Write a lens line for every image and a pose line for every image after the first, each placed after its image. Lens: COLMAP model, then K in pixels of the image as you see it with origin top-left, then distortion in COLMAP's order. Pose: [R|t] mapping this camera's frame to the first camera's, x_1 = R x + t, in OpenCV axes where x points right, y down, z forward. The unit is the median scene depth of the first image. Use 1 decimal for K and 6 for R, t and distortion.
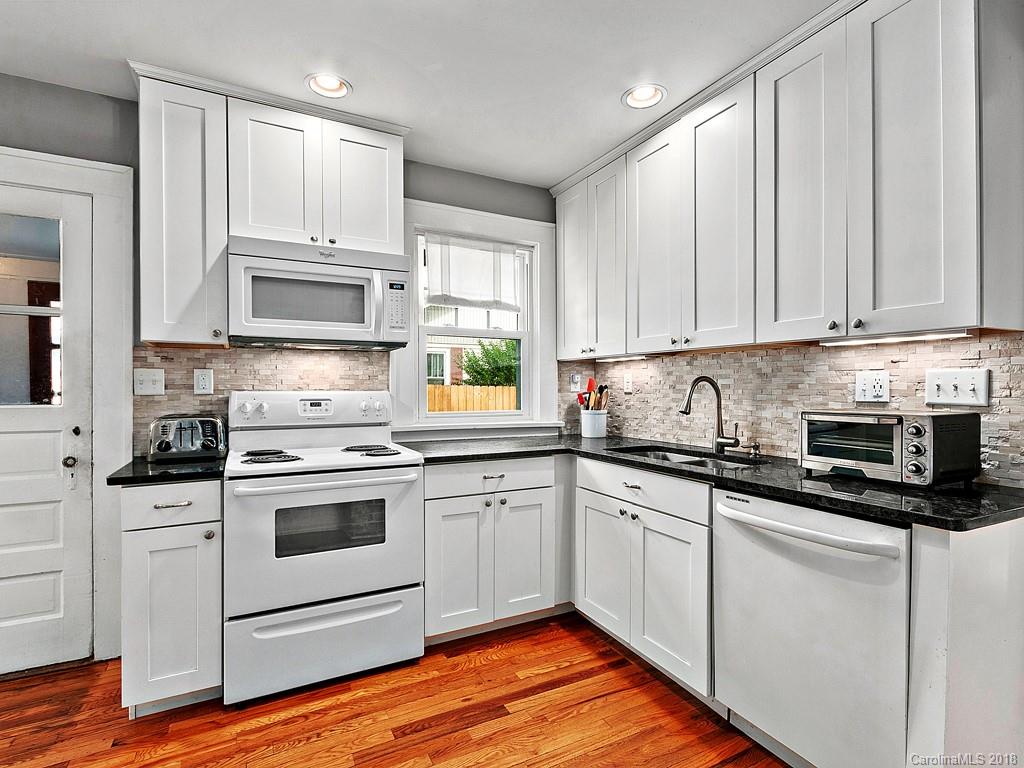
lens RADIAL K [[509.9, 0, 508.1], [0, 509.9, 392.8], [0, 0, 1]] dist [0.001873, 0.000498]
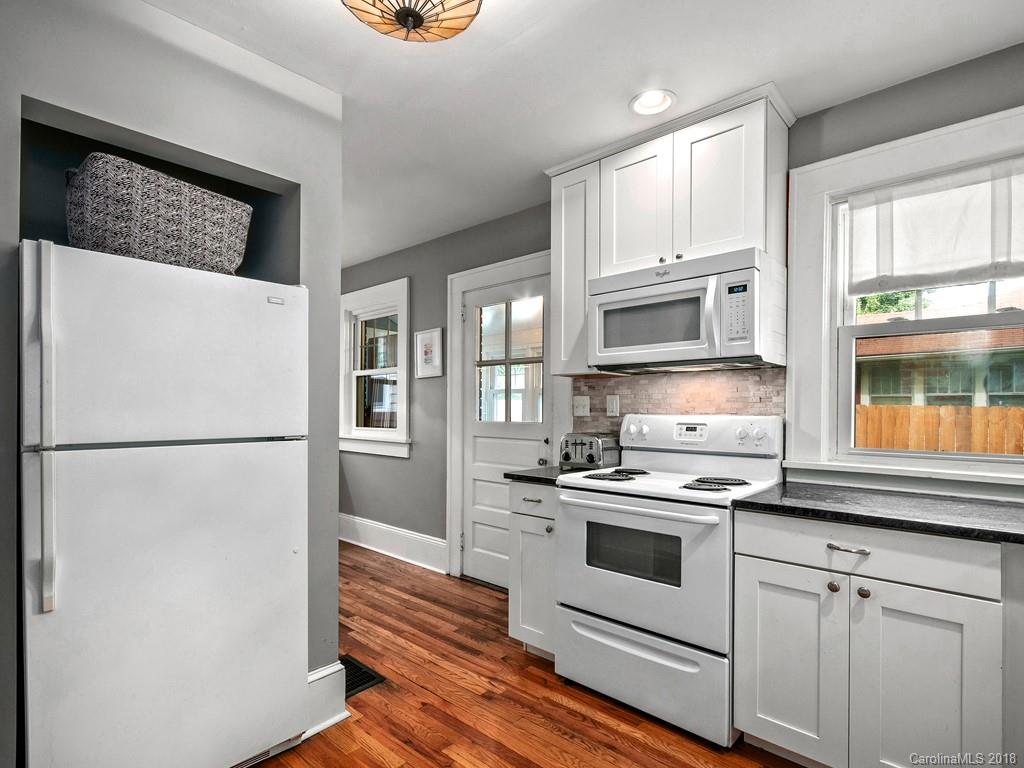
lens RADIAL K [[523.5, 0, 509.6], [0, 523.5, 412.3], [0, 0, 1]] dist [0.001061, 0.000272]
pose [[0.344517, 0.005506, -0.938764, 0.473289], [-0.014672, 0.999892, 0.000480, -0.004216], [0.938665, 0.013608, 0.344561, 0.383414]]
